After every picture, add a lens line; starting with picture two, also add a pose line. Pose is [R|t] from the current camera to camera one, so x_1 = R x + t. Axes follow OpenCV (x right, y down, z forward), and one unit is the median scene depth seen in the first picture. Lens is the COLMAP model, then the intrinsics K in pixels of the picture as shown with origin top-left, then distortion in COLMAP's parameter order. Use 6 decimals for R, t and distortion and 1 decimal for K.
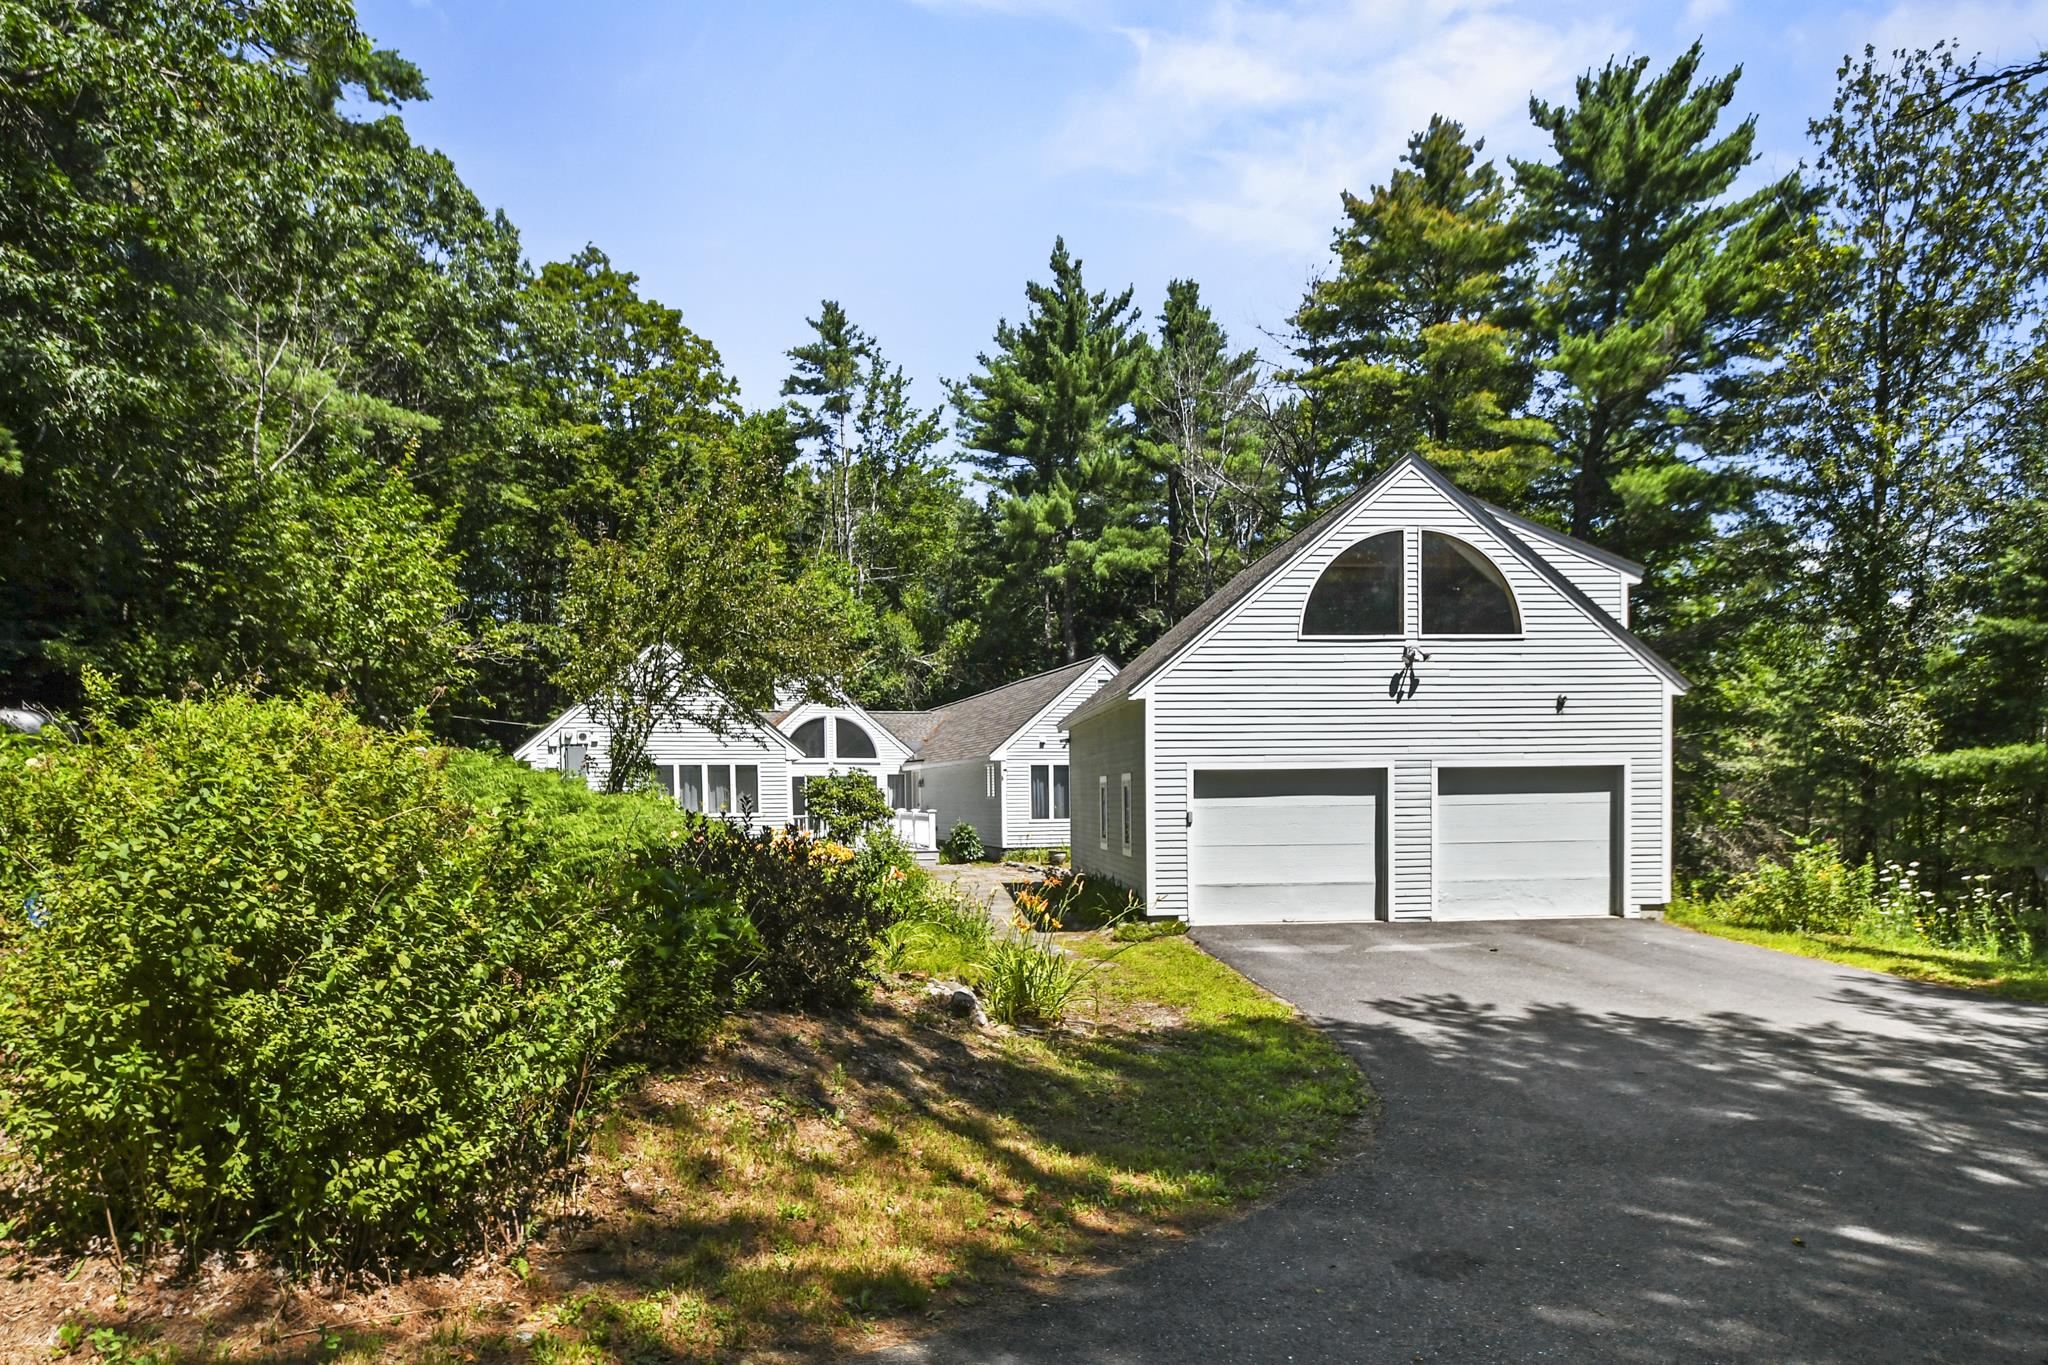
lens RADIAL K [[1105.9, 0, 1025.0], [0, 1105.9, 830.9], [0, 0, 1]] dist [-0.014014, -0.002255]
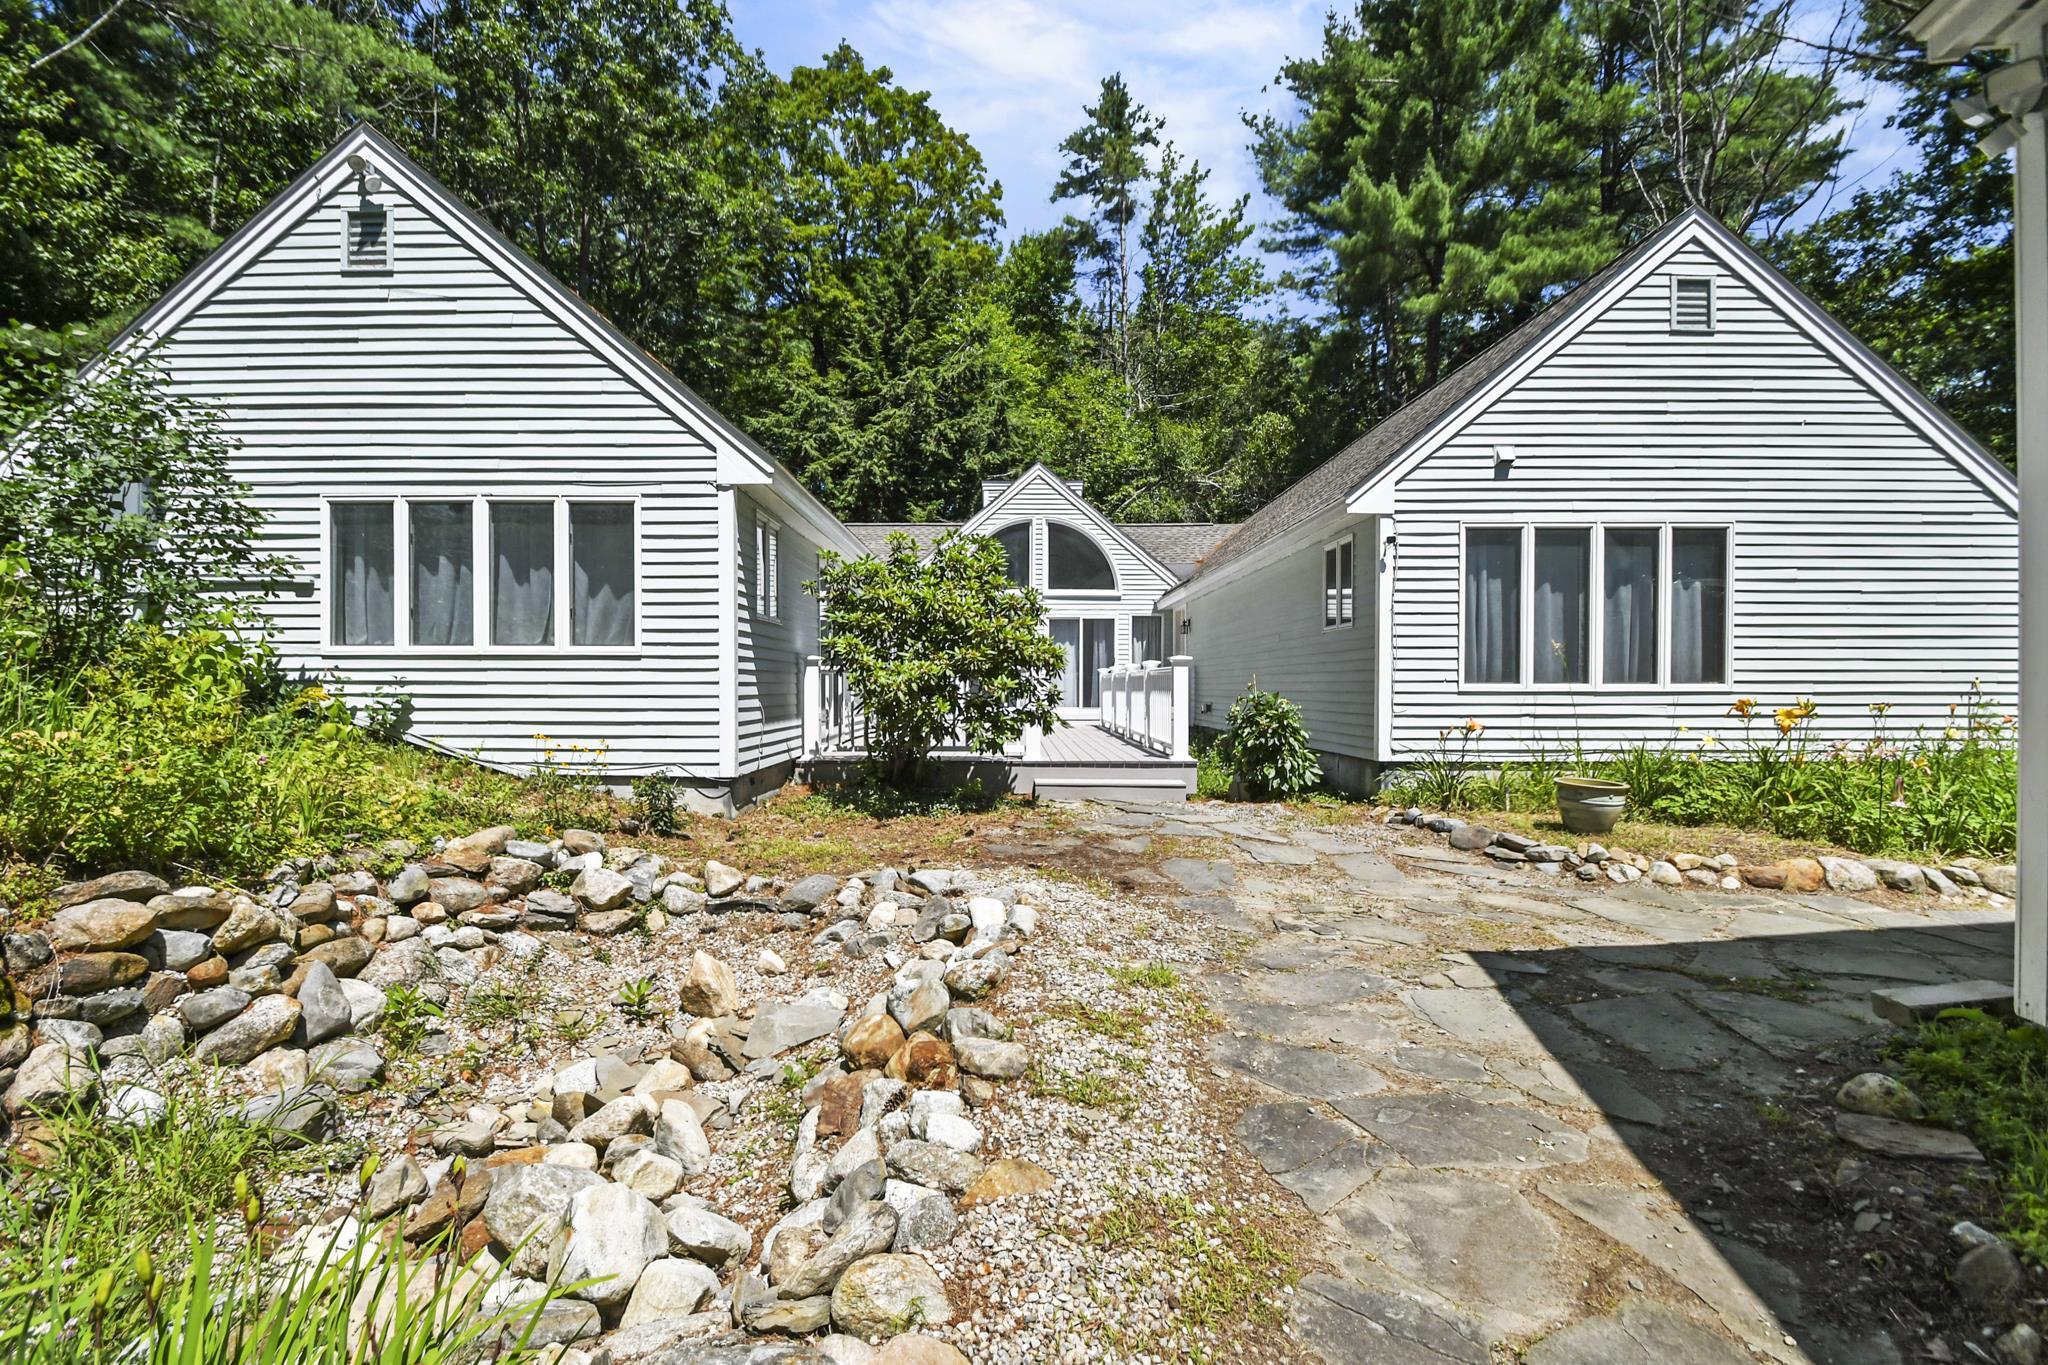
lens RADIAL K [[911.4, 0, 1017.8], [0, 911.4, 707.5], [0, 0, 1]] dist [0.030970, -0.025571]
pose [[0.950058, 0.016453, -0.311640, -0.036105], [-0.018167, 0.999832, -0.002599, 0.000675], [0.311545, 0.008131, 0.950197, 0.633766]]
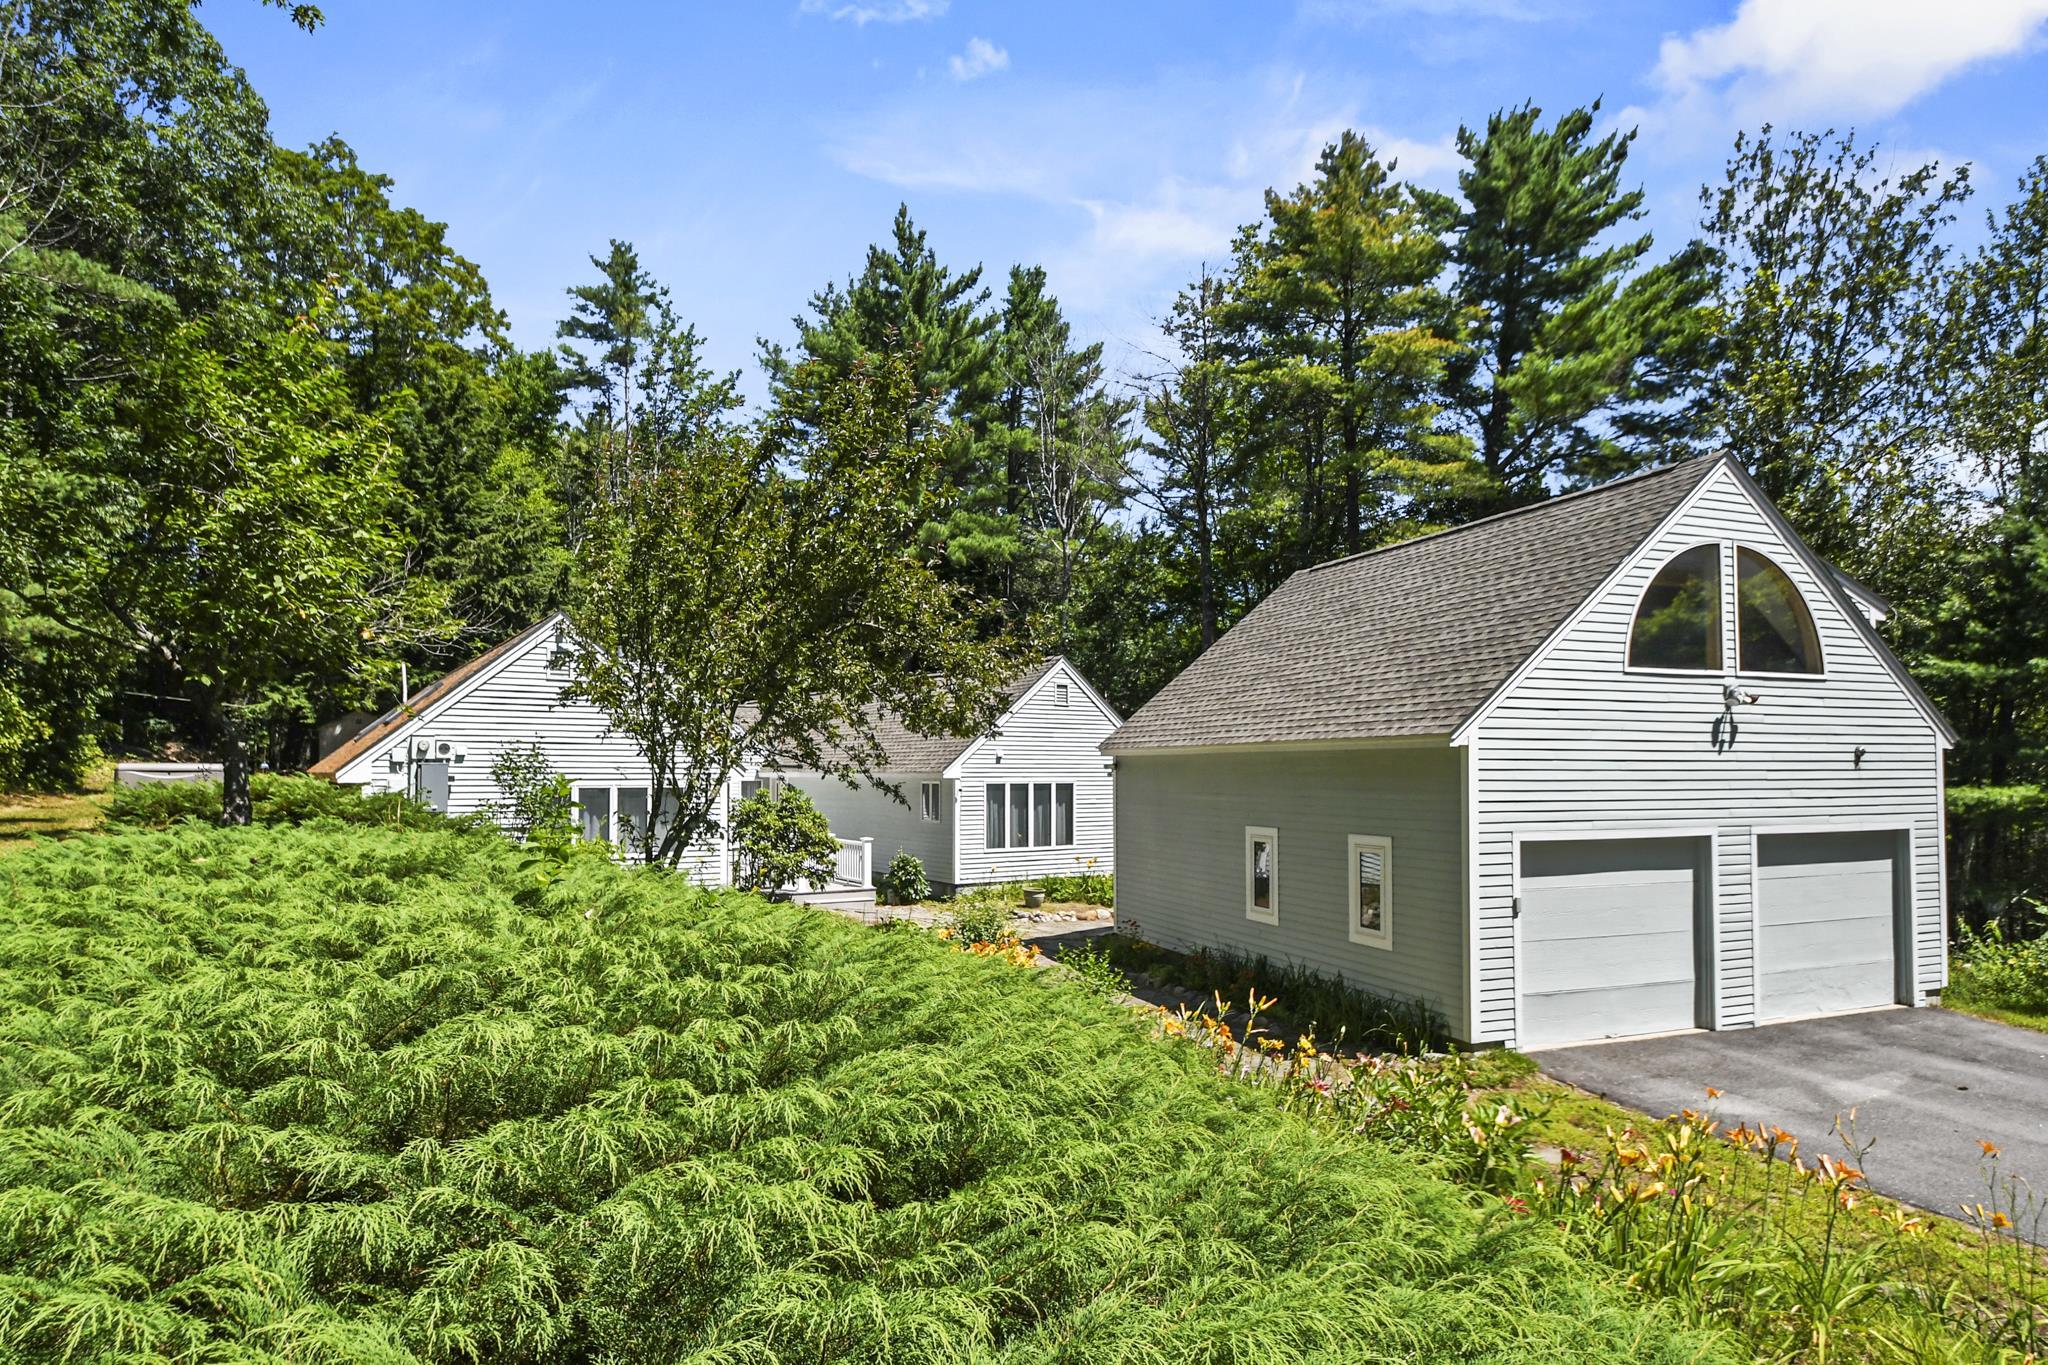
lens RADIAL K [[1083.2, 0, 1016.5], [0, 1083.2, 739.9], [0, 0, 1]] dist [-0.005690, -0.017306]
pose [[0.963994, 0.020750, 0.265112, -0.178578], [-0.003205, 0.997785, -0.066438, -0.035838], [-0.265904, 0.063196, 0.961926, 0.187374]]
